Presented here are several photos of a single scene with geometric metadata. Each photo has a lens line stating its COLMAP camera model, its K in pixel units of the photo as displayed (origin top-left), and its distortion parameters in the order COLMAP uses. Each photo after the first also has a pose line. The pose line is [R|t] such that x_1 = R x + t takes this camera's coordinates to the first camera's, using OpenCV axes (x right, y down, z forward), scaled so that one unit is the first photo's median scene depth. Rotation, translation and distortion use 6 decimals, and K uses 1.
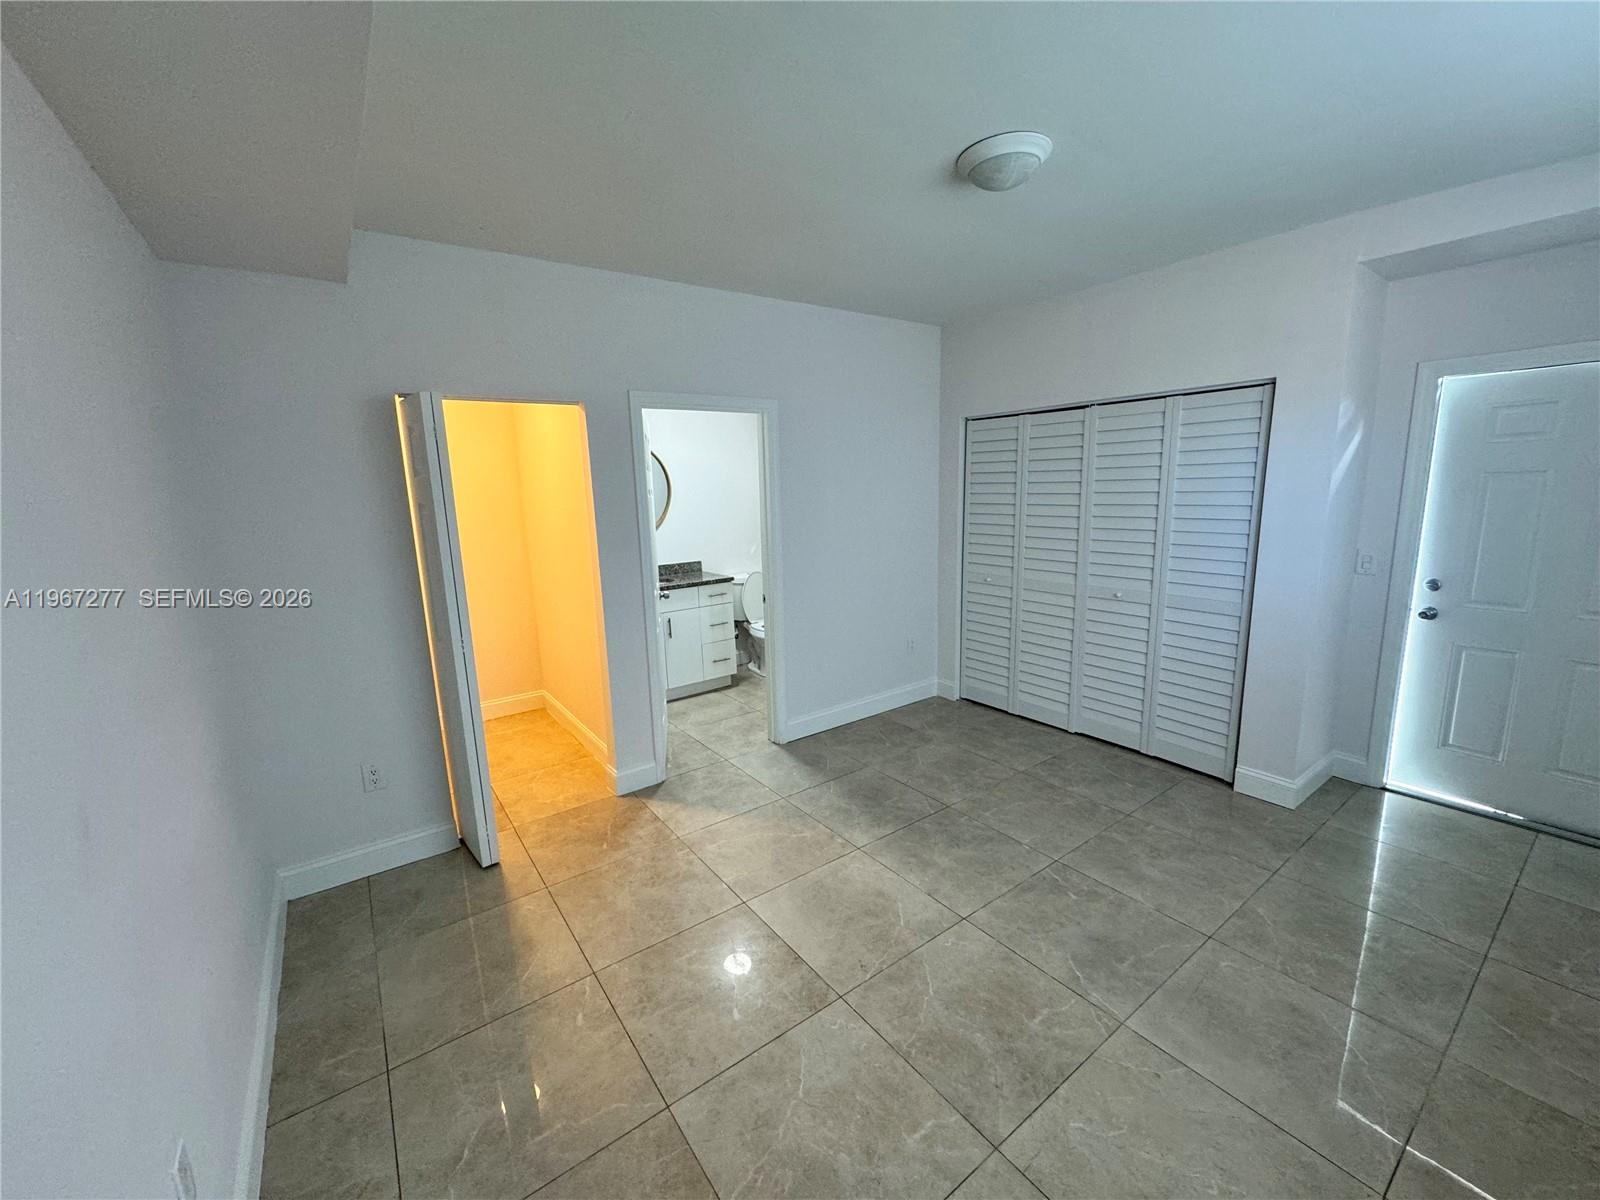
lens RADIAL K [[641.5, 0, 799.0], [0, 641.5, 597.3], [0, 0, 1]] dist [0.001692, -0.000205]
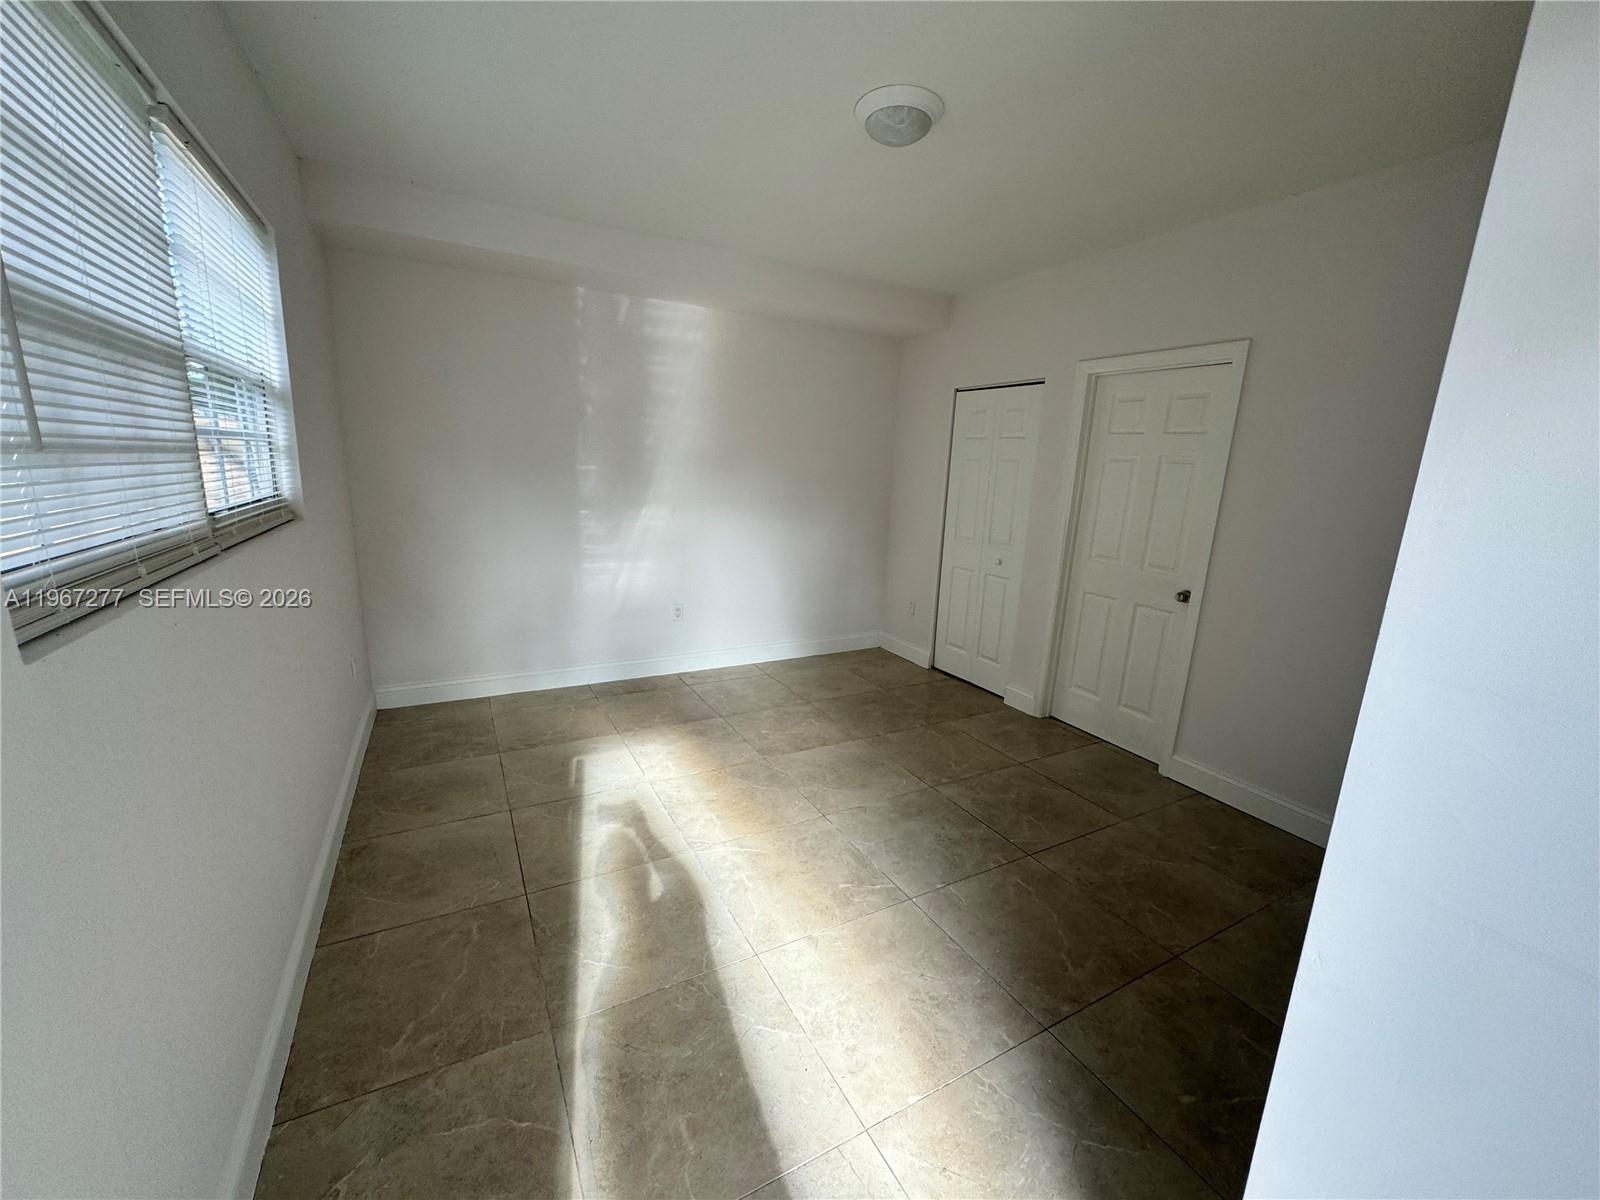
lens RADIAL K [[641.5, 0, 799.0], [0, 641.5, 597.3], [0, 0, 1]] dist [0.001692, -0.000205]
pose [[-0.135567, 0.241209, -0.960958, 0.927768], [-0.181540, 0.947444, 0.263428, -0.142309], [0.973994, 0.210164, -0.084653, 0.670736]]
